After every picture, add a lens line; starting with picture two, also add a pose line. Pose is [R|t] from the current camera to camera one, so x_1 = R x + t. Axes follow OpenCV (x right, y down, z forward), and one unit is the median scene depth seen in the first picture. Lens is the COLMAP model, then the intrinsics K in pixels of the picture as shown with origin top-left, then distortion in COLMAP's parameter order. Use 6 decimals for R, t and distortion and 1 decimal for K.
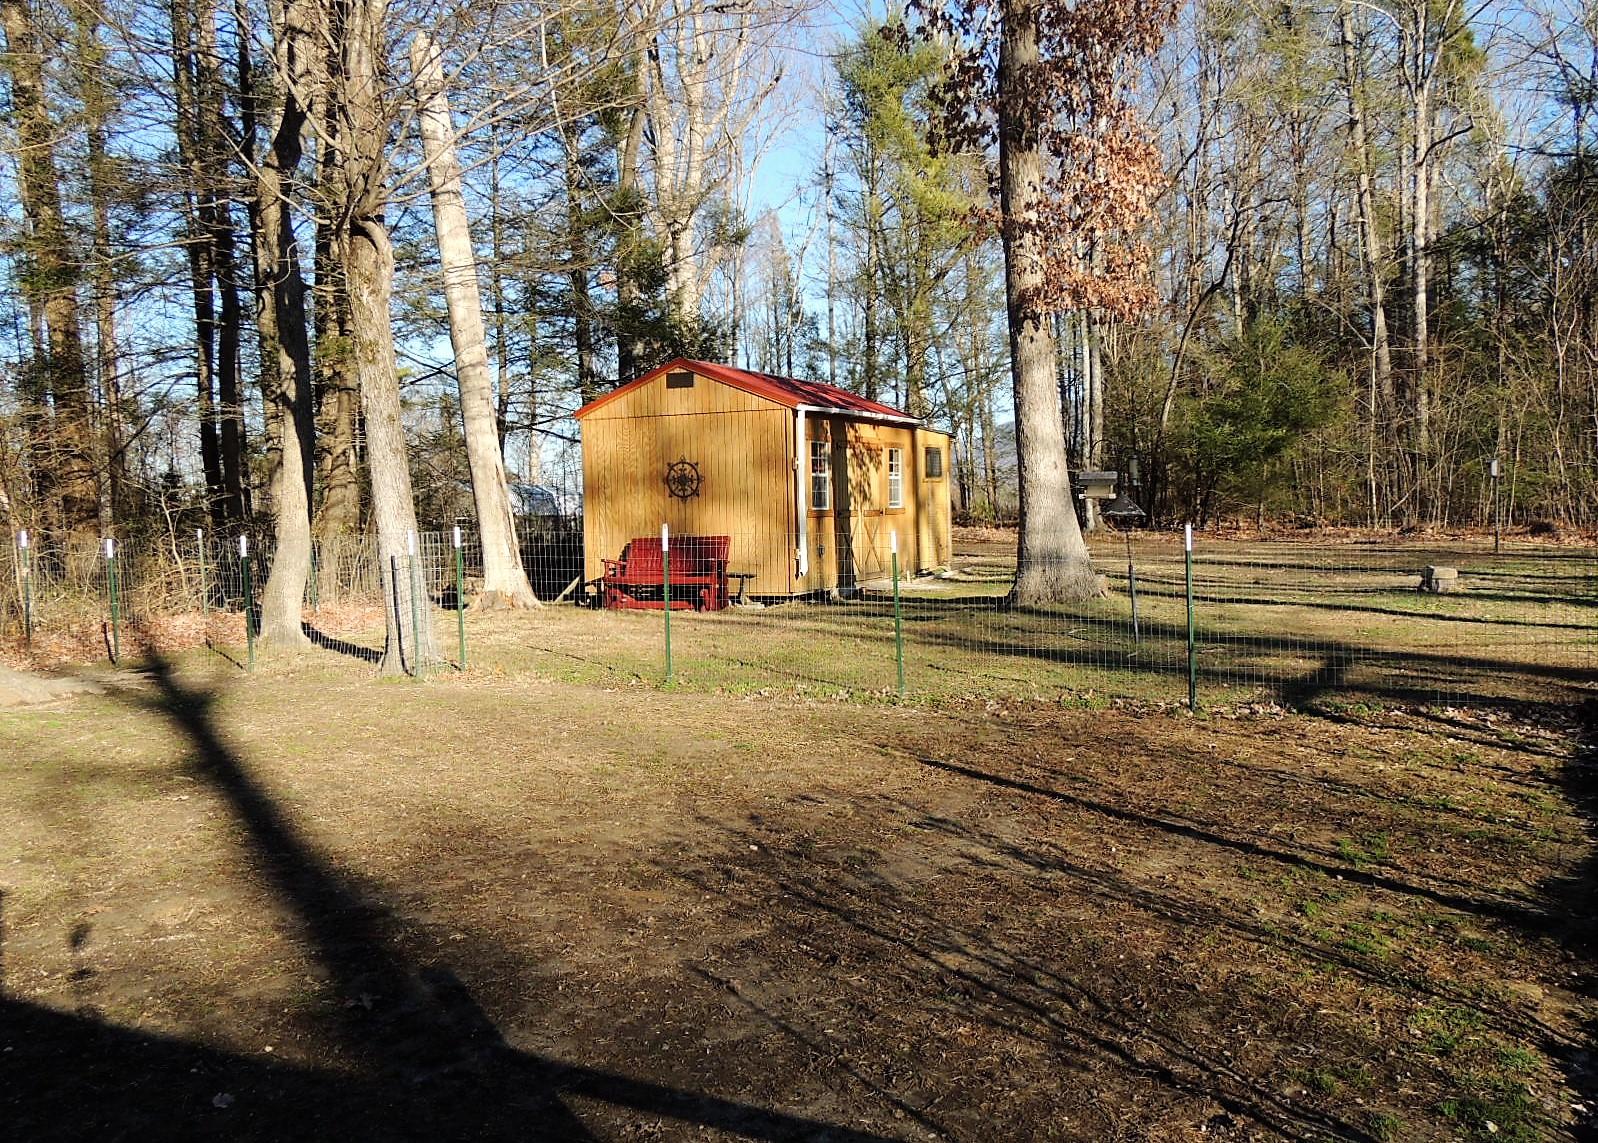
lens RADIAL K [[1414.6, 0, 799.0], [0, 1414.6, 571.5], [0, 0, 1]] dist [-0.003782, -0.006628]
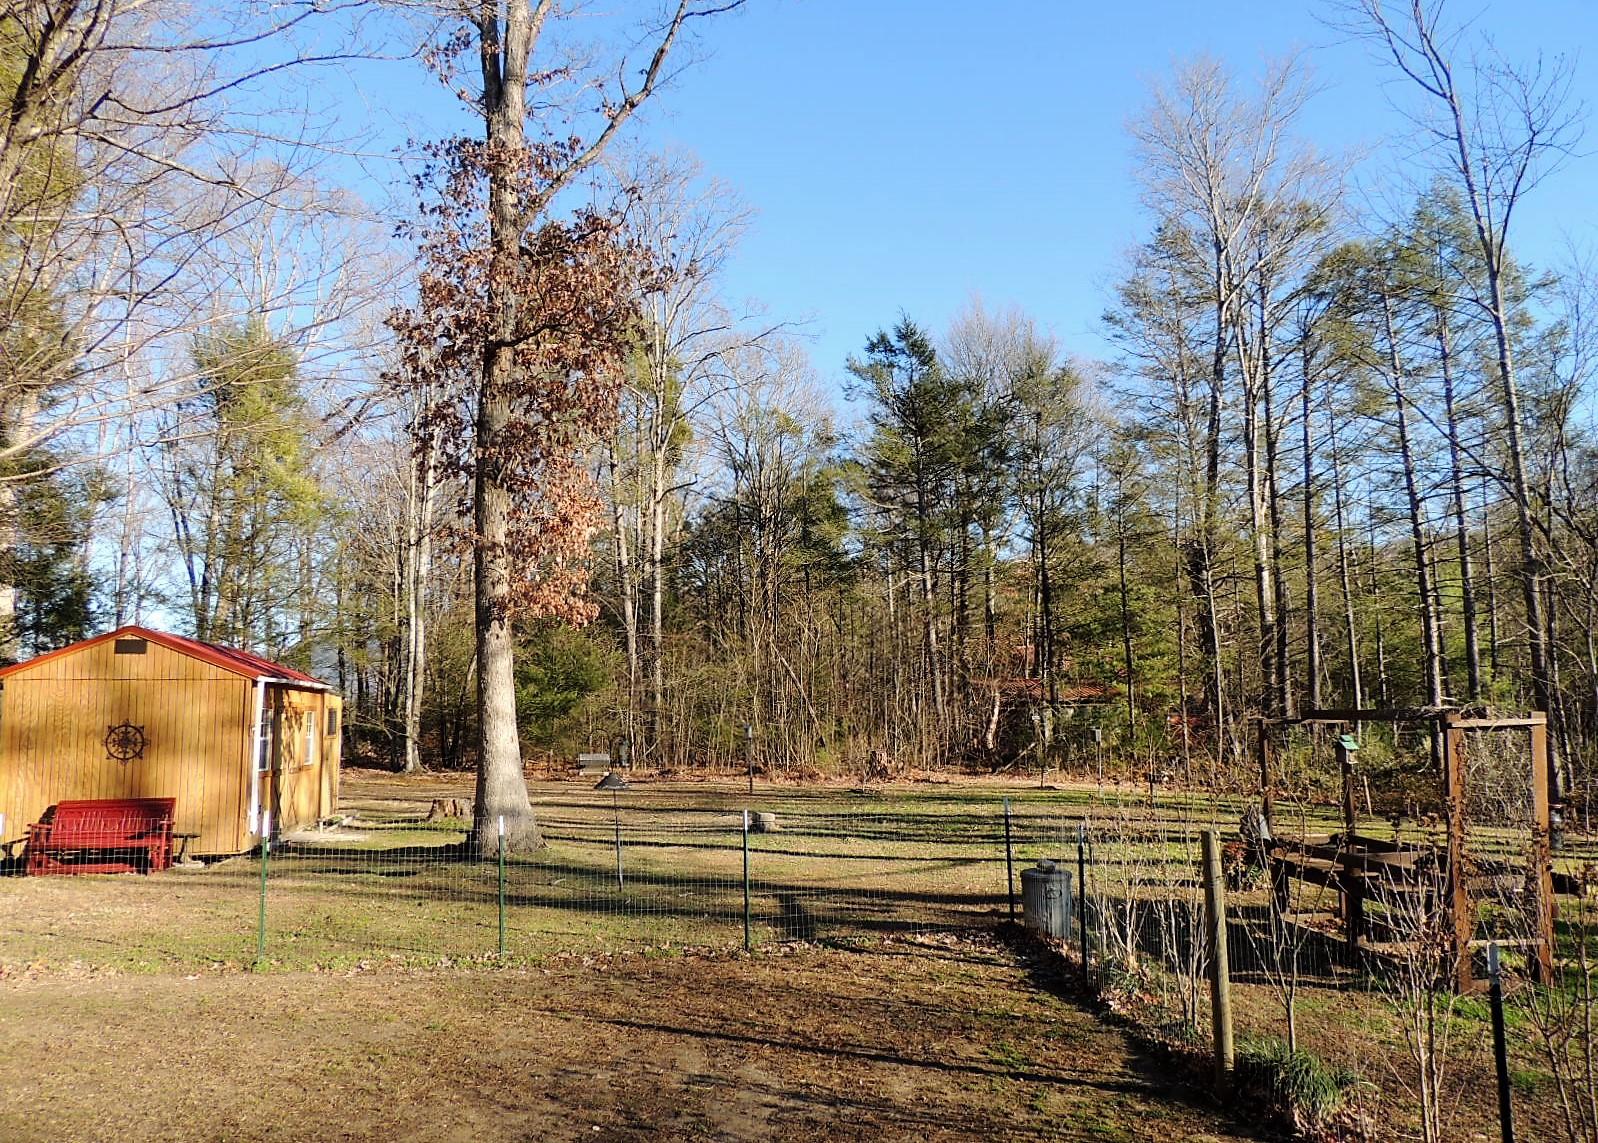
lens RADIAL K [[1170.8, 0, 799.0], [0, 1170.8, 571.5], [0, 0, 1]] dist [0.002030, -0.004020]
pose [[0.815321, 0.088097, 0.572267, -0.181280], [0.016508, 0.984419, -0.175064, -0.029998], [-0.578773, 0.152180, 0.801163, 0.009734]]
